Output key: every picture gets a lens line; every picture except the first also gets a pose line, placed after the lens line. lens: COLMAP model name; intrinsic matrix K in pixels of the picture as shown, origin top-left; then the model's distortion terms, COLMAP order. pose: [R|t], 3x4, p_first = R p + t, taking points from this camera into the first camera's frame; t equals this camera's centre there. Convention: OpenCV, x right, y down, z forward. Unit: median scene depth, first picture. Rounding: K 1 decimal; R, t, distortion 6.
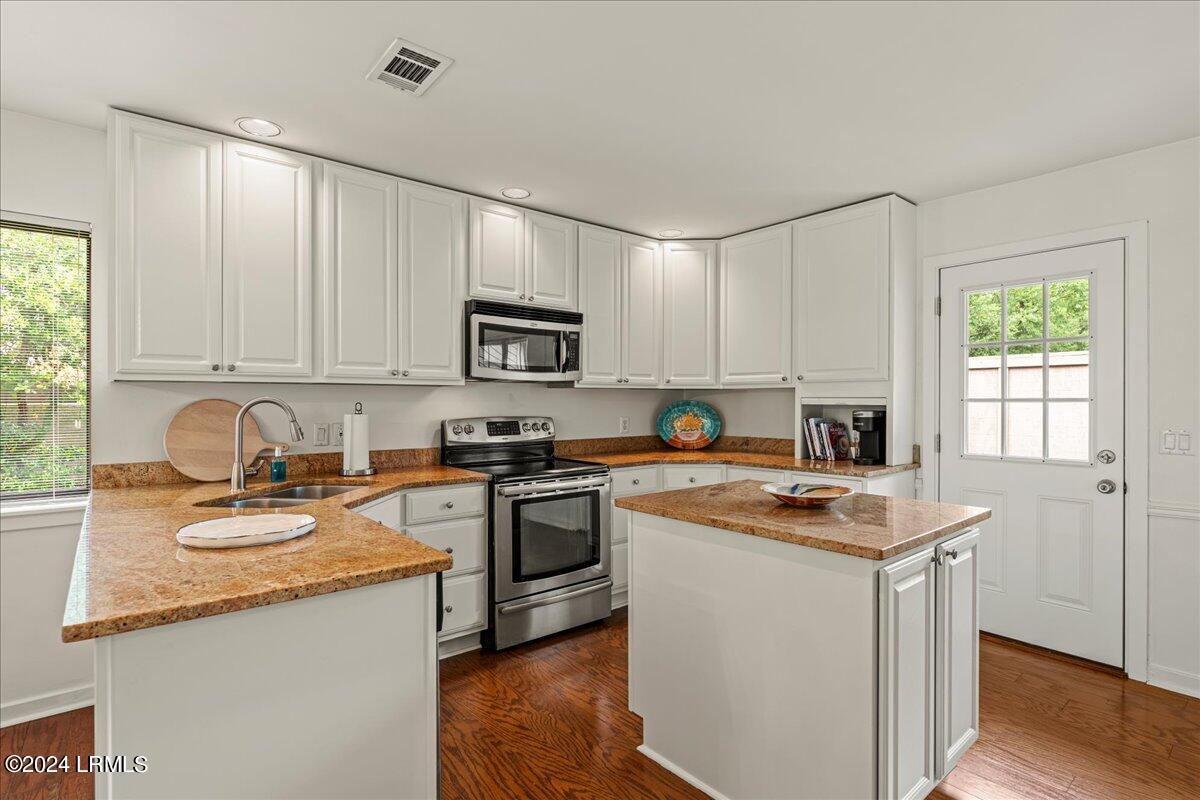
lens RADIAL K [[586.6, 0, 600.0], [0, 586.6, 400.0], [0, 0, 1]] dist [-0.004311, -0.000519]
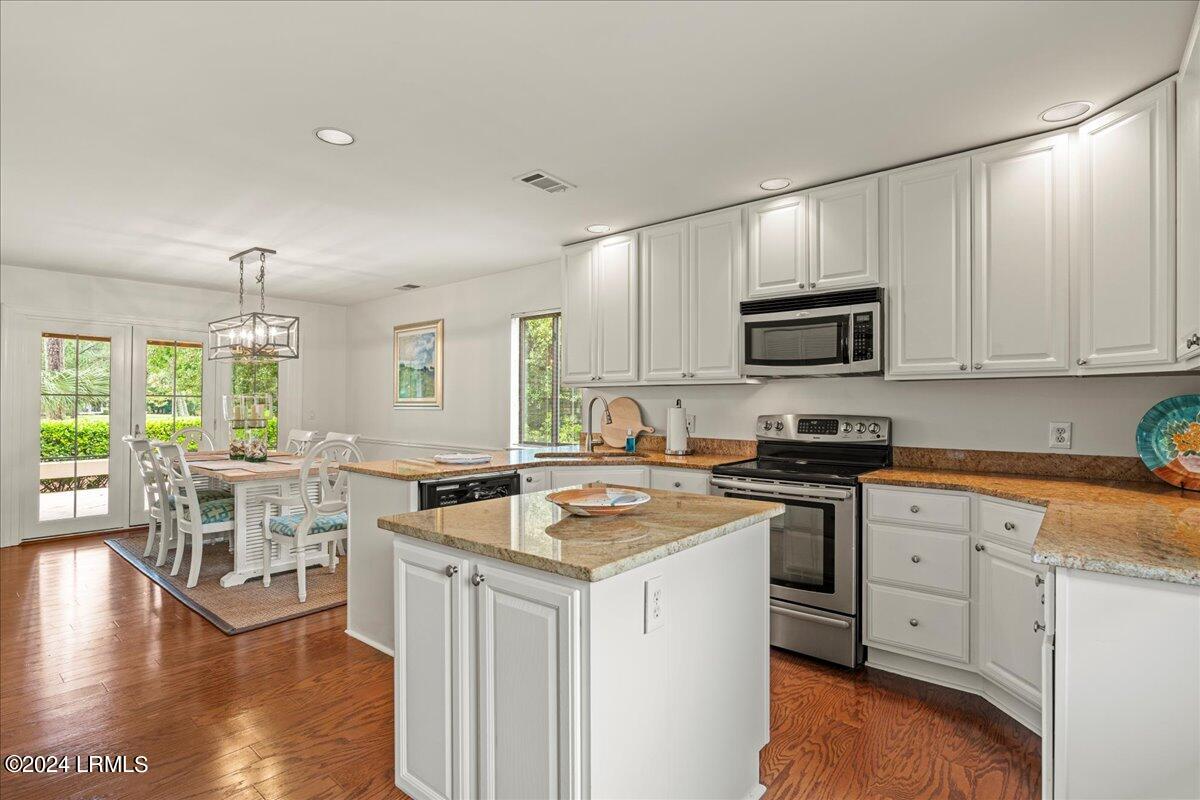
lens RADIAL K [[583.8, 0, 600.7], [0, 583.8, 397.5], [0, 0, 1]] dist [-0.011256, 0.000934]
pose [[0.180060, -0.006156, -0.983636, 0.692227], [0.000500, 0.999981, -0.006167, 0.007311], [0.983655, 0.000618, 0.180060, 0.495114]]
